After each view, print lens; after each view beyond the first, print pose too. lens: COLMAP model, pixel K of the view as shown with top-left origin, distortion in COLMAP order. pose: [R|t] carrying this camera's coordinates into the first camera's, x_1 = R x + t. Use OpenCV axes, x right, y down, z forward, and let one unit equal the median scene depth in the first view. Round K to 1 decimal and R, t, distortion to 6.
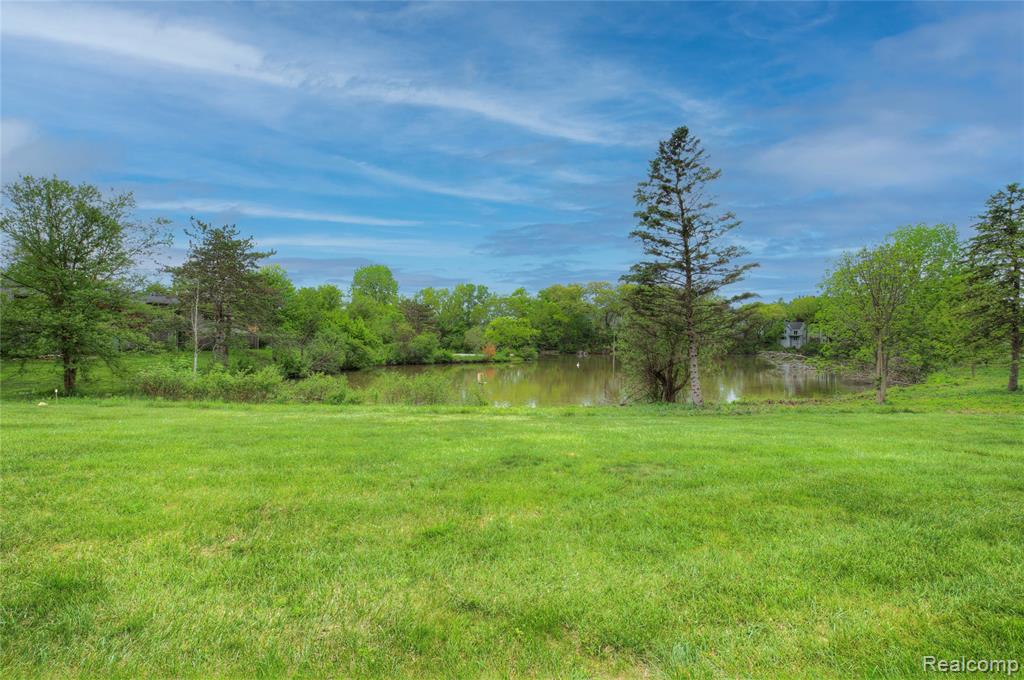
lens RADIAL K [[456.3, 0, 523.9], [0, 456.3, 336.4], [0, 0, 1]] dist [0.020061, 0.000225]
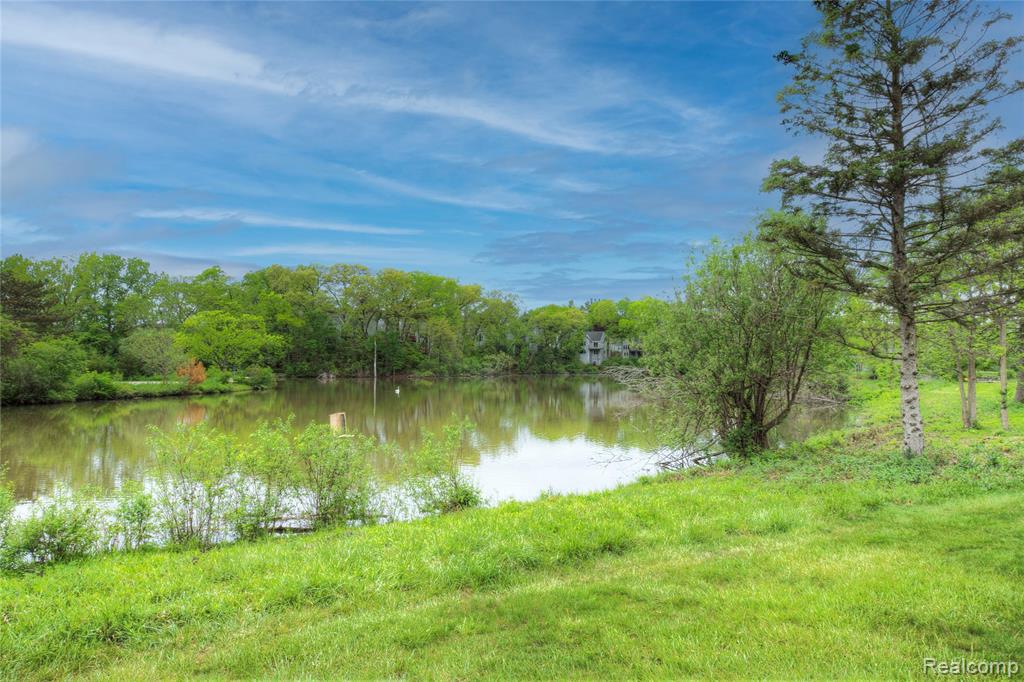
lens RADIAL K [[654.6, 0, 510.5], [0, 654.6, 340.6], [0, 0, 1]] dist [0.004516, 0.001965]
pose [[0.892179, 0.003417, 0.451669, -0.060747], [0.005599, 0.999811, -0.018625, 0.006864], [-0.451647, 0.019145, 0.891991, 0.109112]]
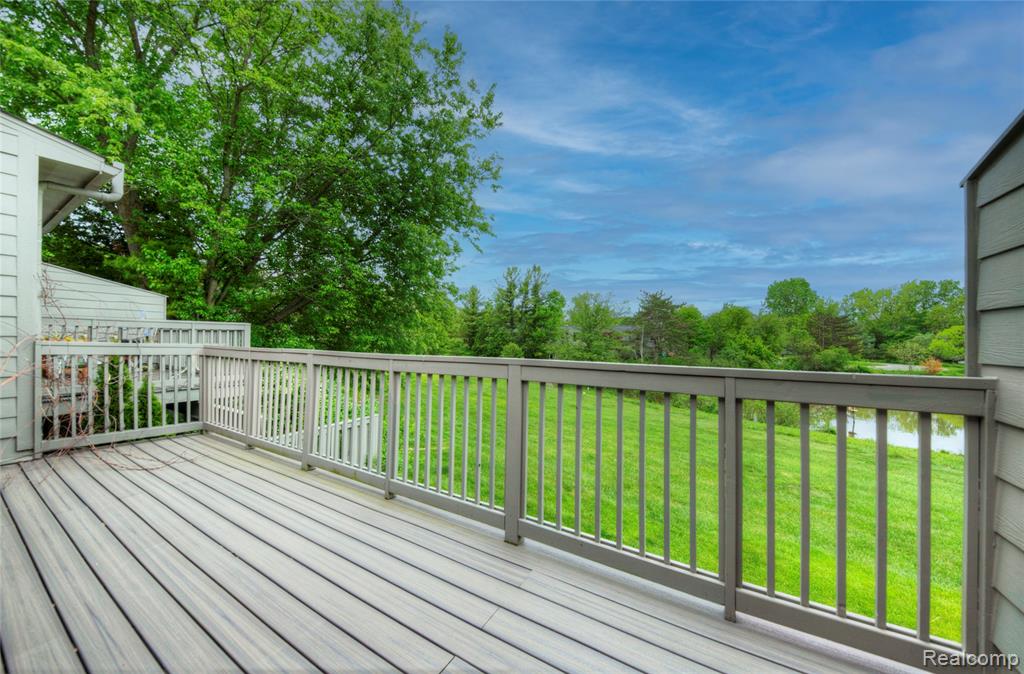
lens RADIAL K [[356.9, 0, 497.4], [0, 356.9, 345.6], [0, 0, 1]] dist [-0.001866, -0.001541]
pose [[0.512524, 0.006696, -0.858647, 0.057202], [0.016801, 0.999700, 0.017825, -0.023406], [0.858508, -0.023562, 0.512258, -0.058800]]
